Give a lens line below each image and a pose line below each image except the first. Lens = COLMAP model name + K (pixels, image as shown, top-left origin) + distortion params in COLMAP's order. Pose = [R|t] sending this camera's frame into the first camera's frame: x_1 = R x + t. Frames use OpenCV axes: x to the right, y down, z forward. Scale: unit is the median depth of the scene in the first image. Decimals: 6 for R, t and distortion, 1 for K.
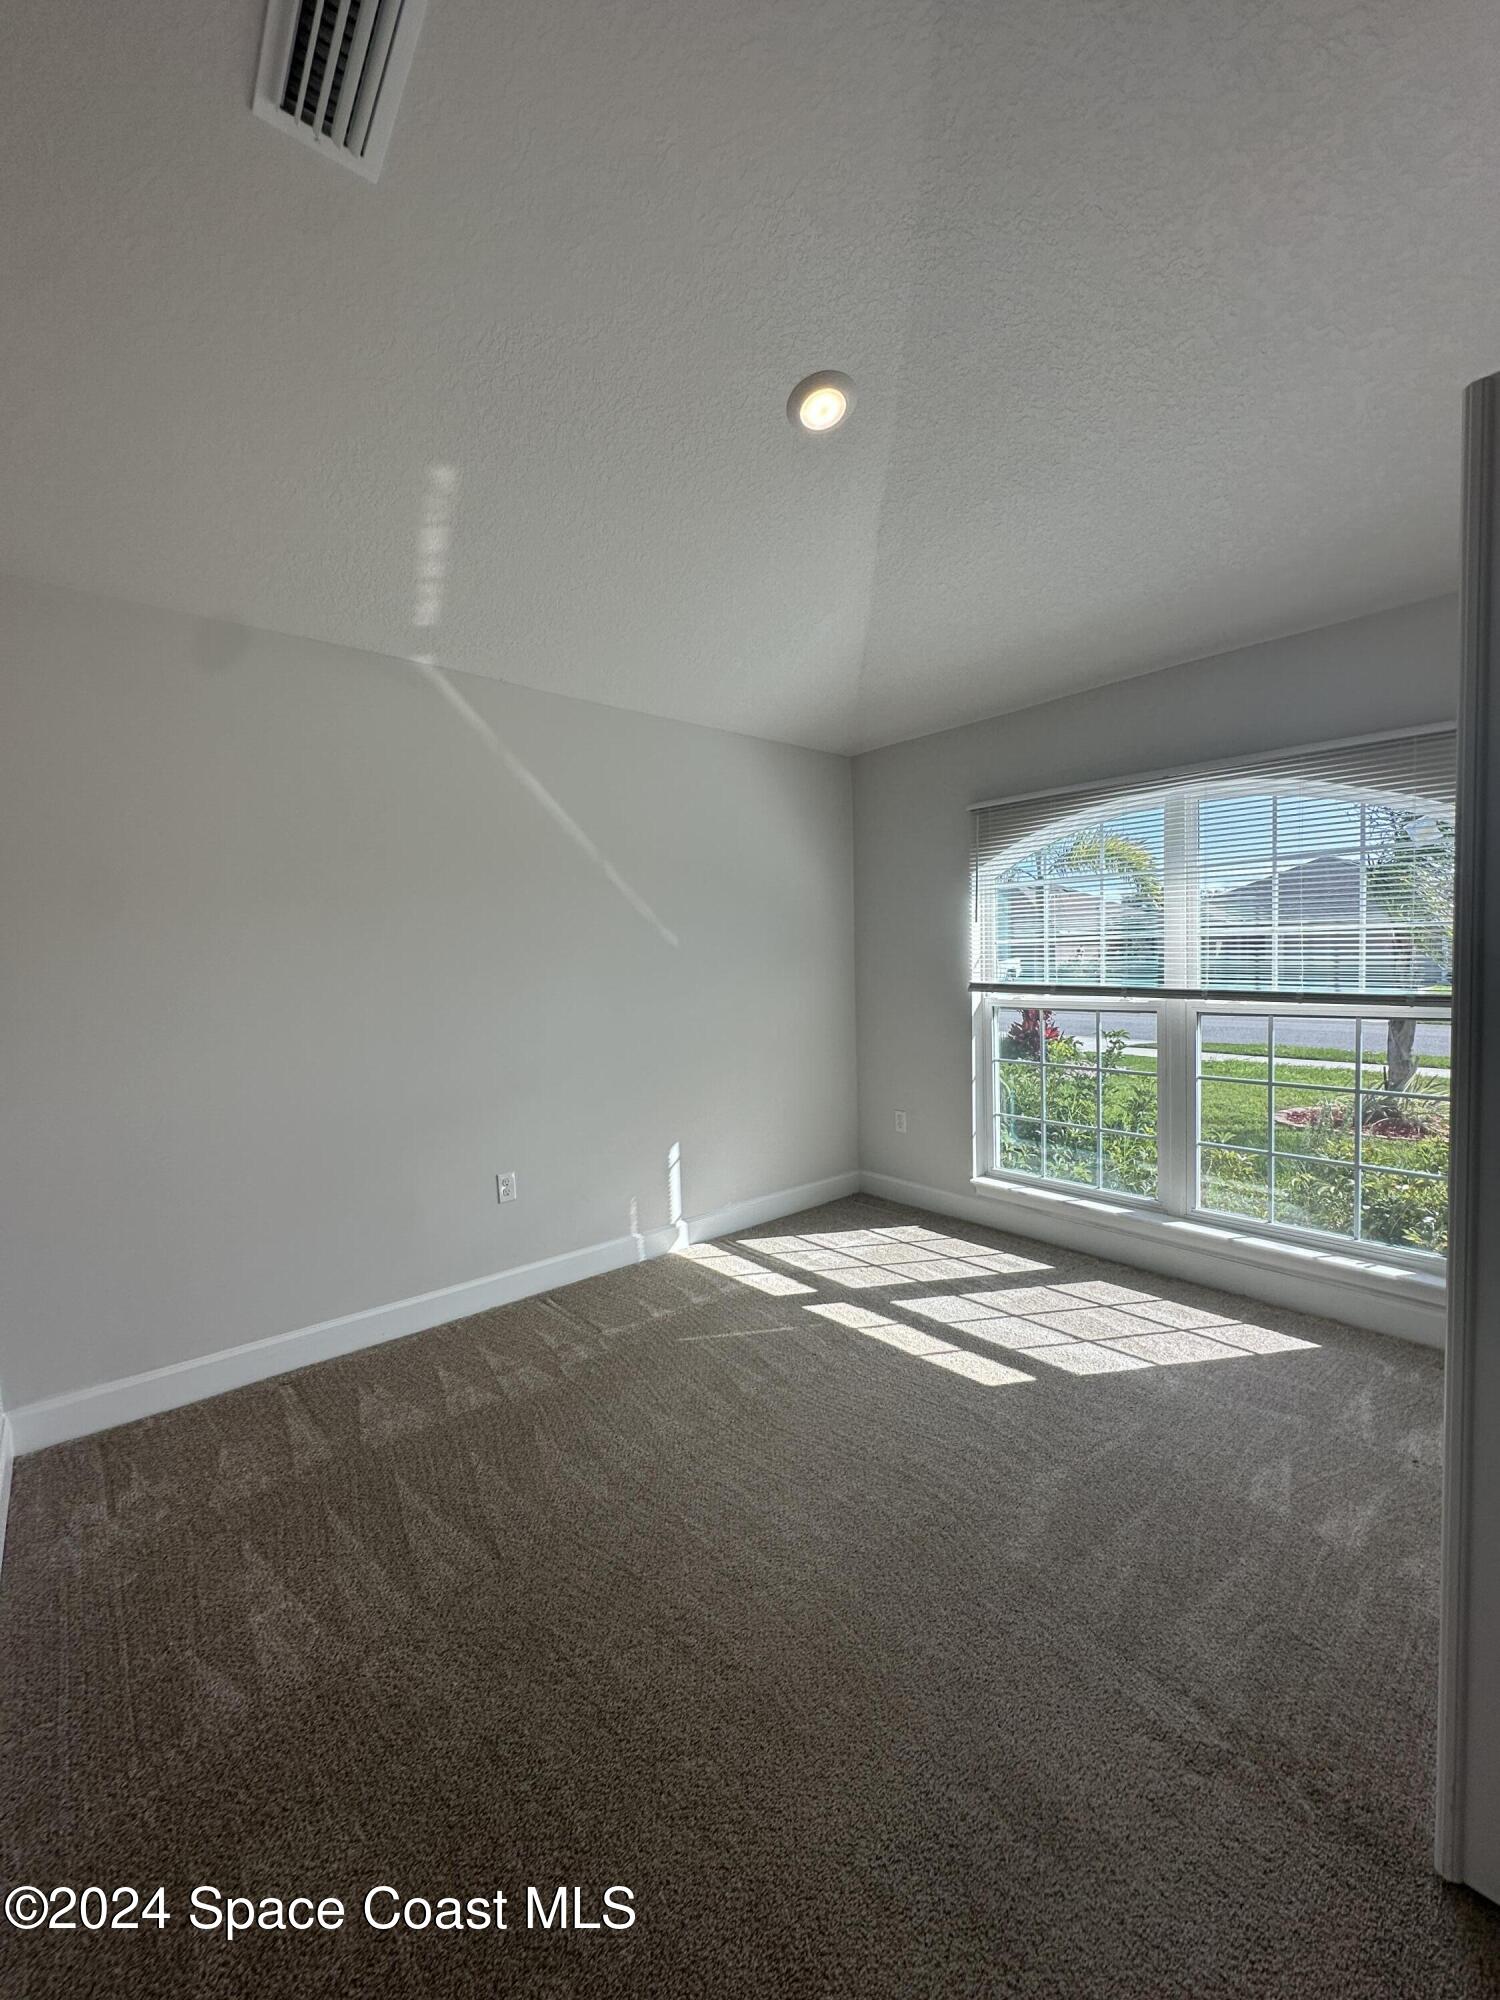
lens RADIAL K [[876.6, 0, 750.0], [0, 876.6, 1000.0], [0, 0, 1]] dist [-0.000419, 0.000065]
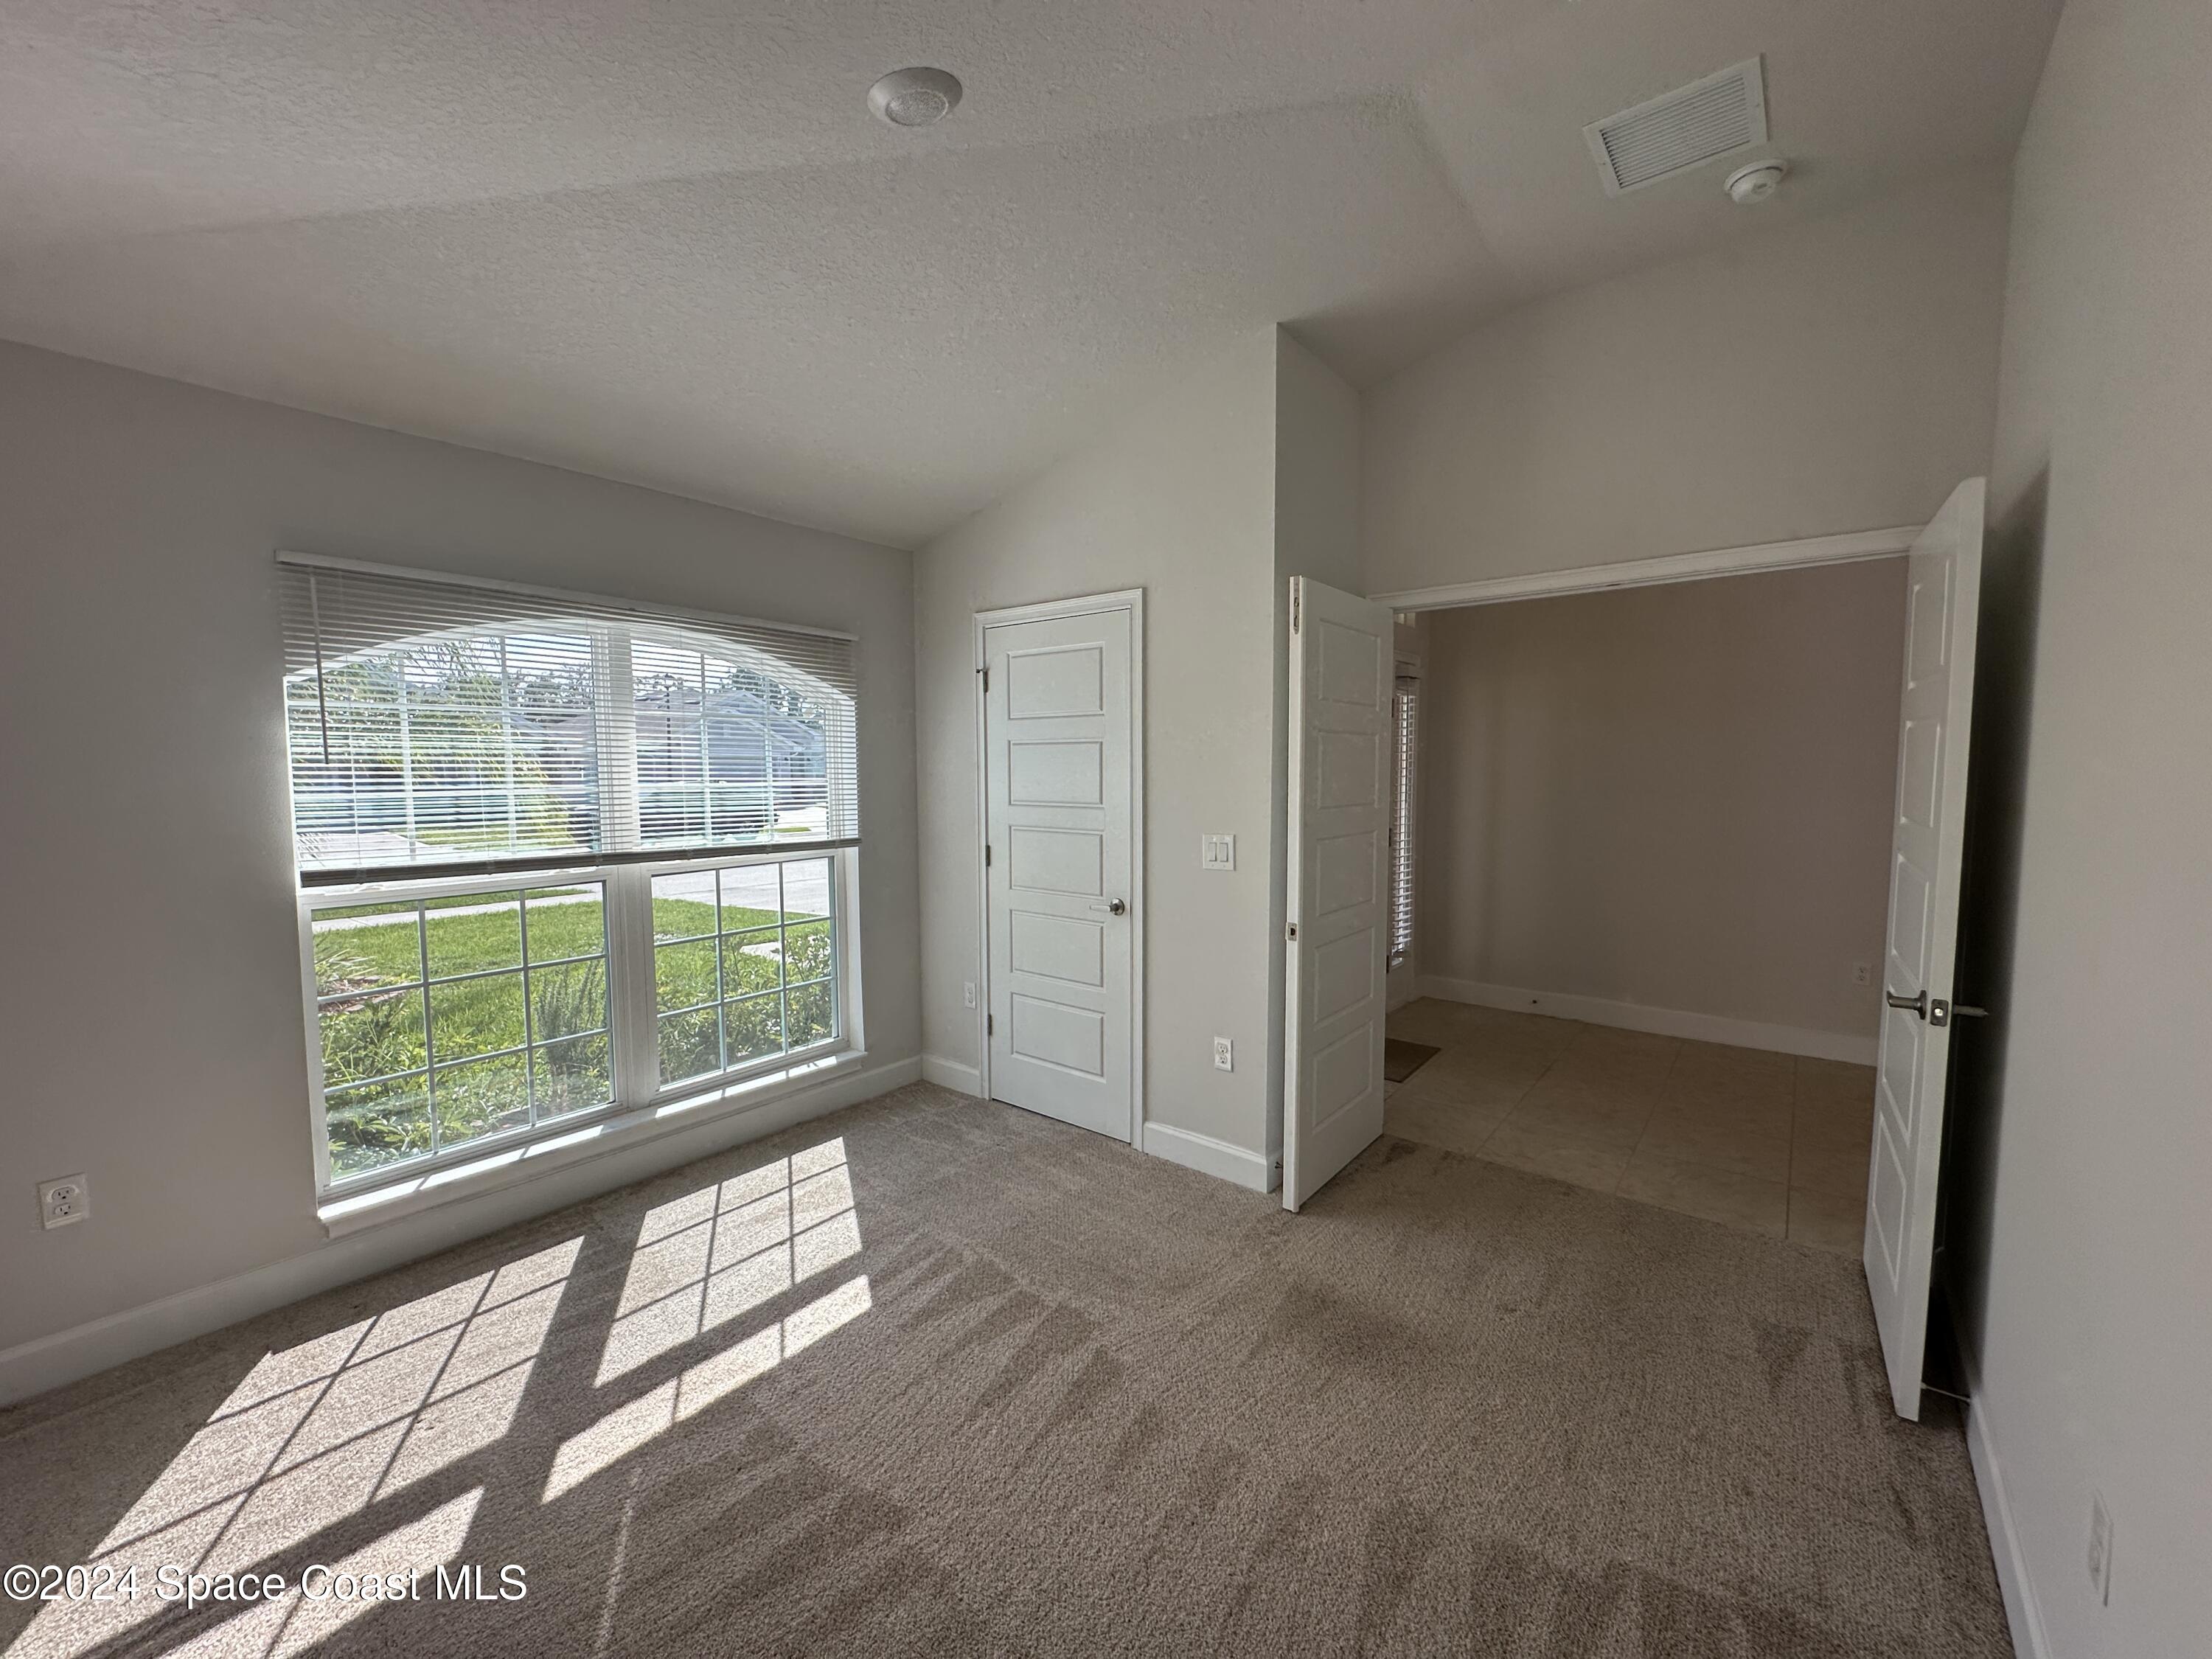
lens RADIAL K [[886.2, 0, 1106.0], [0, 886.2, 829.5], [0, 0, 1]] dist [-0.003317, 0.000135]
pose [[-0.214650, -0.030519, 0.976214, -0.494270], [0.071942, 0.996302, 0.046965, -0.042853], [-0.974038, 0.080312, -0.211660, 0.741168]]
